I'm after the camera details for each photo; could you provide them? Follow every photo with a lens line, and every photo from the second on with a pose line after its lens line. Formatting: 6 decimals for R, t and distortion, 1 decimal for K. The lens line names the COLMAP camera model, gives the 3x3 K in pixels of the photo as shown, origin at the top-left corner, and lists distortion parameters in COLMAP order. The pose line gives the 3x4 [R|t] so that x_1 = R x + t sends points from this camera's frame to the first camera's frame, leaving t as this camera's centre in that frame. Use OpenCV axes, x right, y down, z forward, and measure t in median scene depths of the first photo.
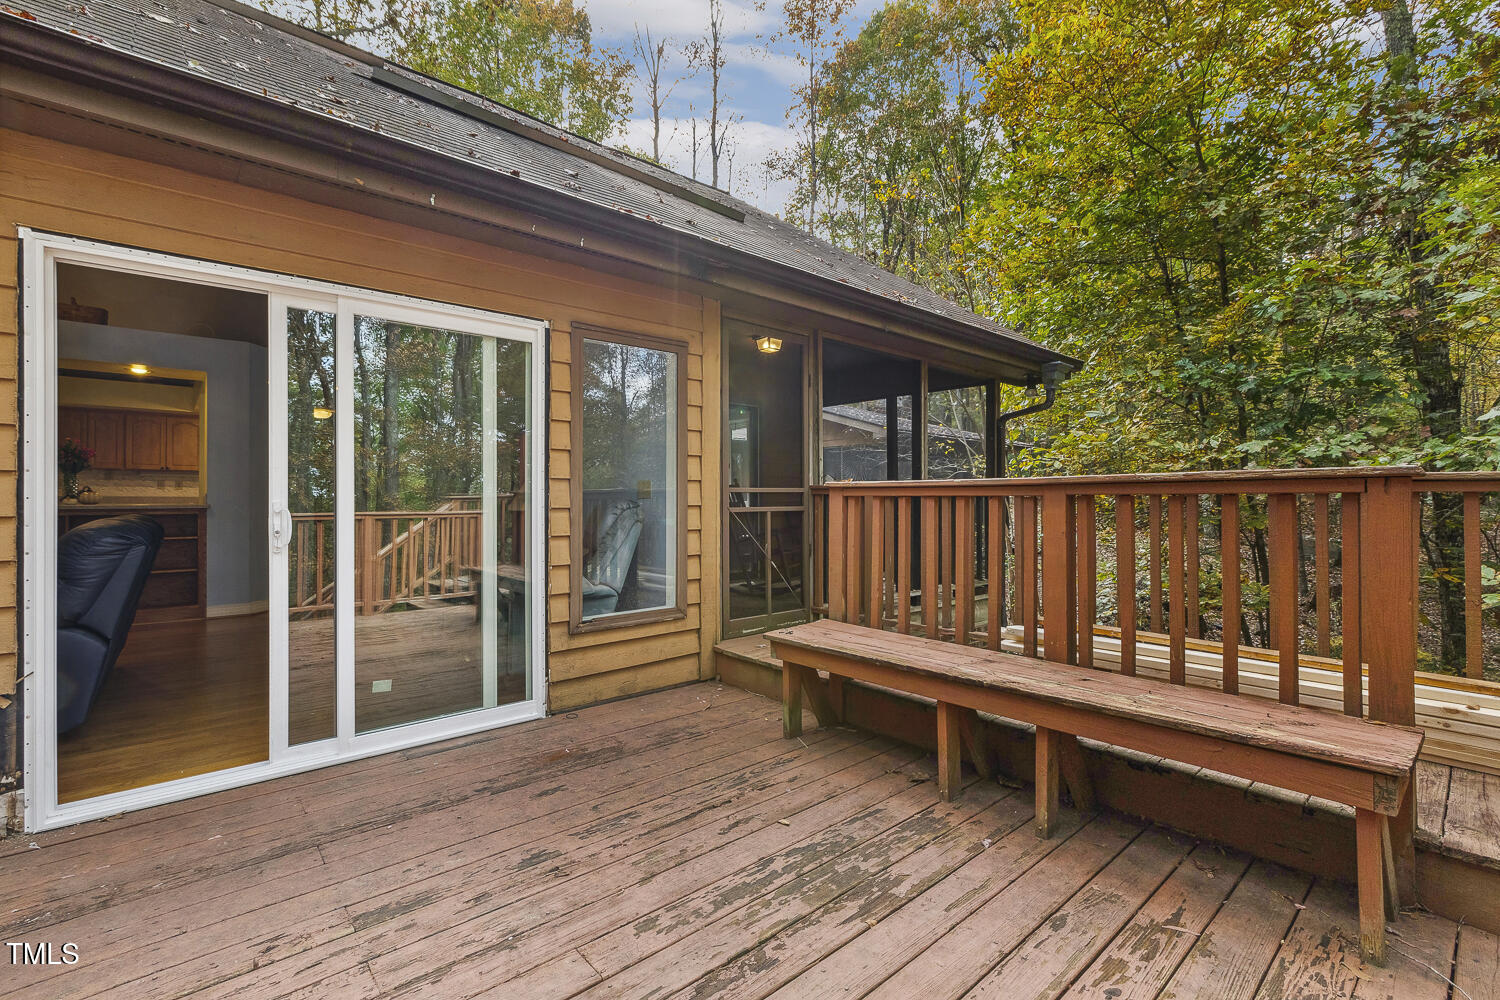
lens RADIAL K [[678.5, 0, 750.0], [0, 678.5, 500.0], [0, 0, 1]] dist [-0.000093, 0.000115]
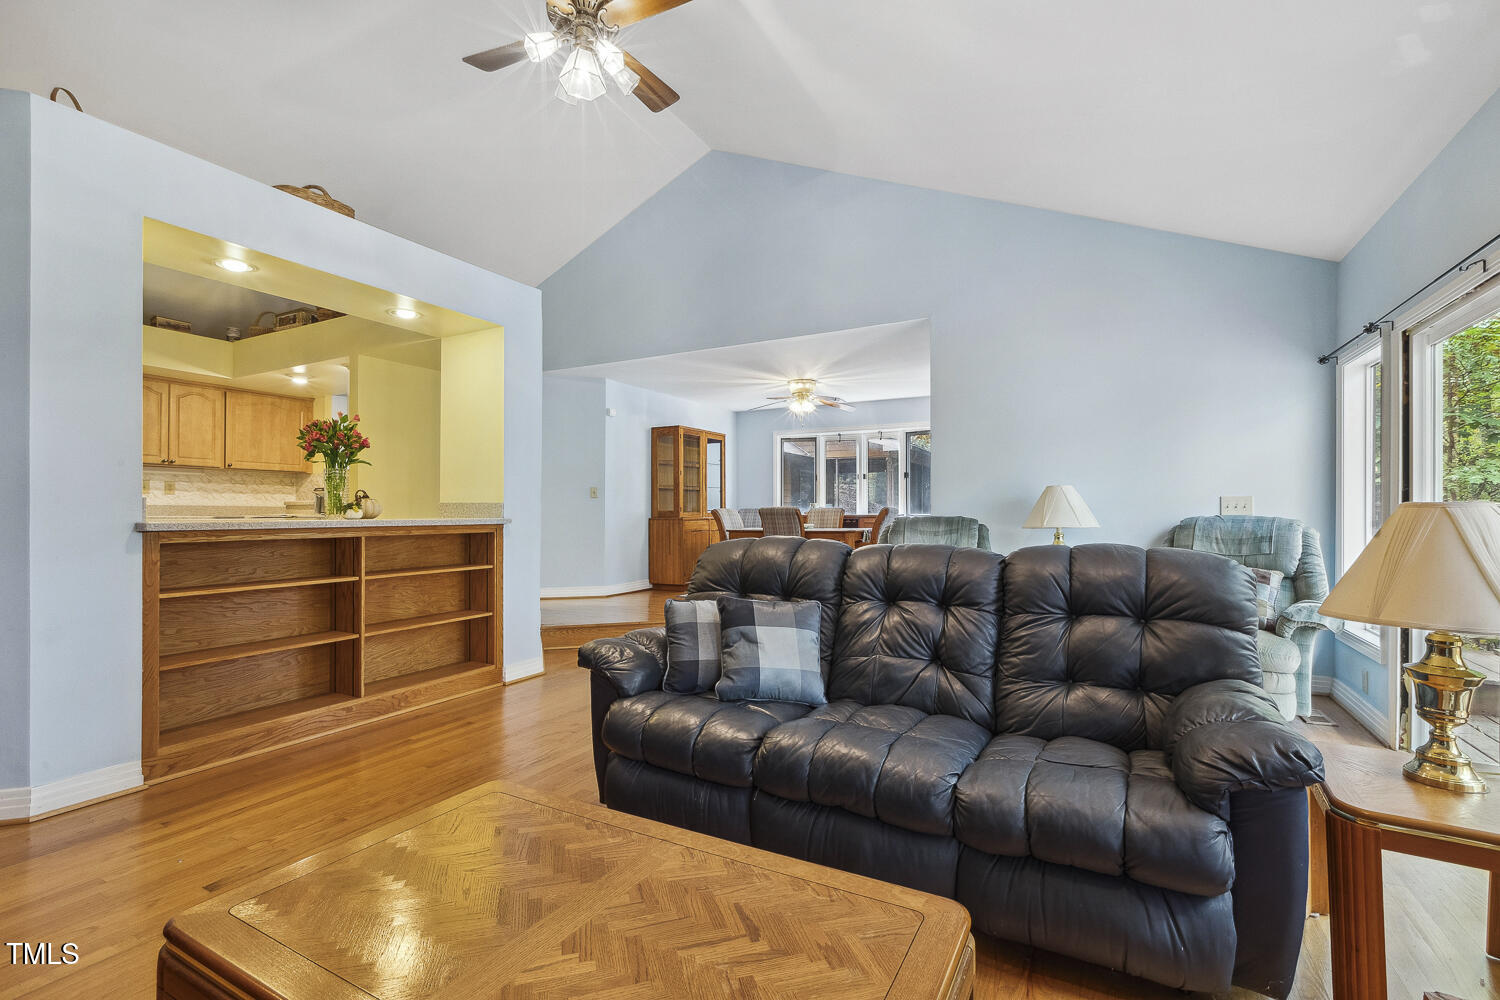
lens RADIAL K [[678.5, 0, 750.0], [0, 678.5, 500.0], [0, 0, 1]] dist [-0.000093, 0.000115]
pose [[0.937289, 0.006672, 0.348491, -0.559911], [-0.003224, 0.999940, -0.010475, -0.004279], [-0.348540, 0.008694, 0.937254, 0.180552]]
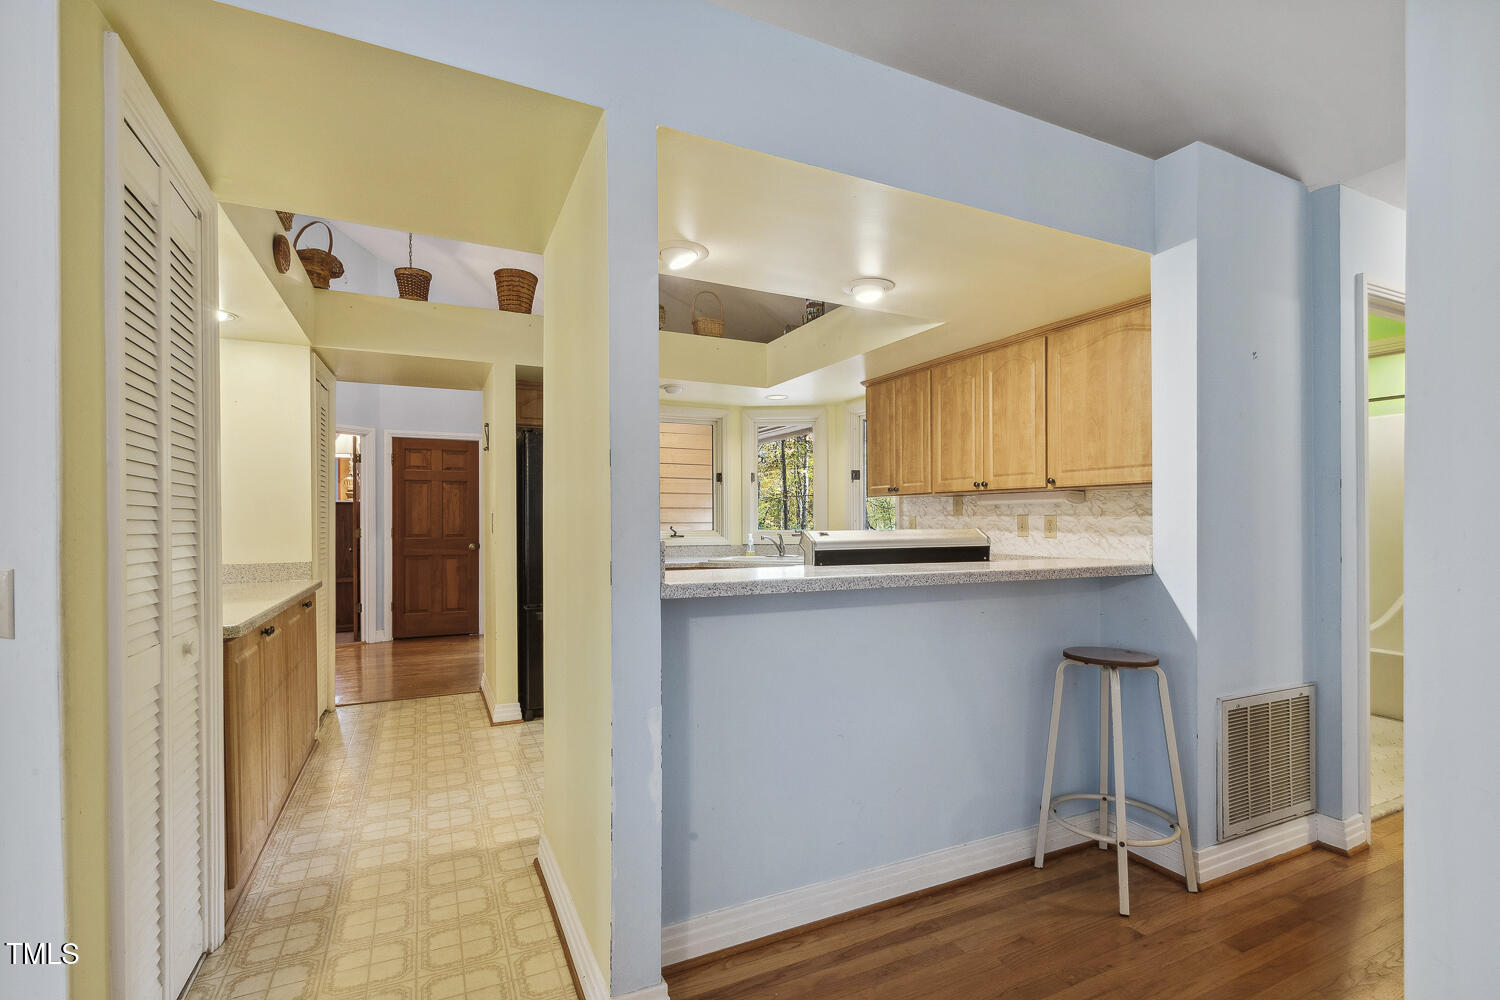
lens RADIAL K [[678.5, 0, 750.0], [0, 678.5, 500.0], [0, 0, 1]] dist [-0.000093, 0.000115]
pose [[-0.267763, -0.029526, -0.963032, -0.441728], [0.006624, 0.999450, -0.032484, -0.026140], [0.963462, -0.015077, -0.267420, 0.976499]]
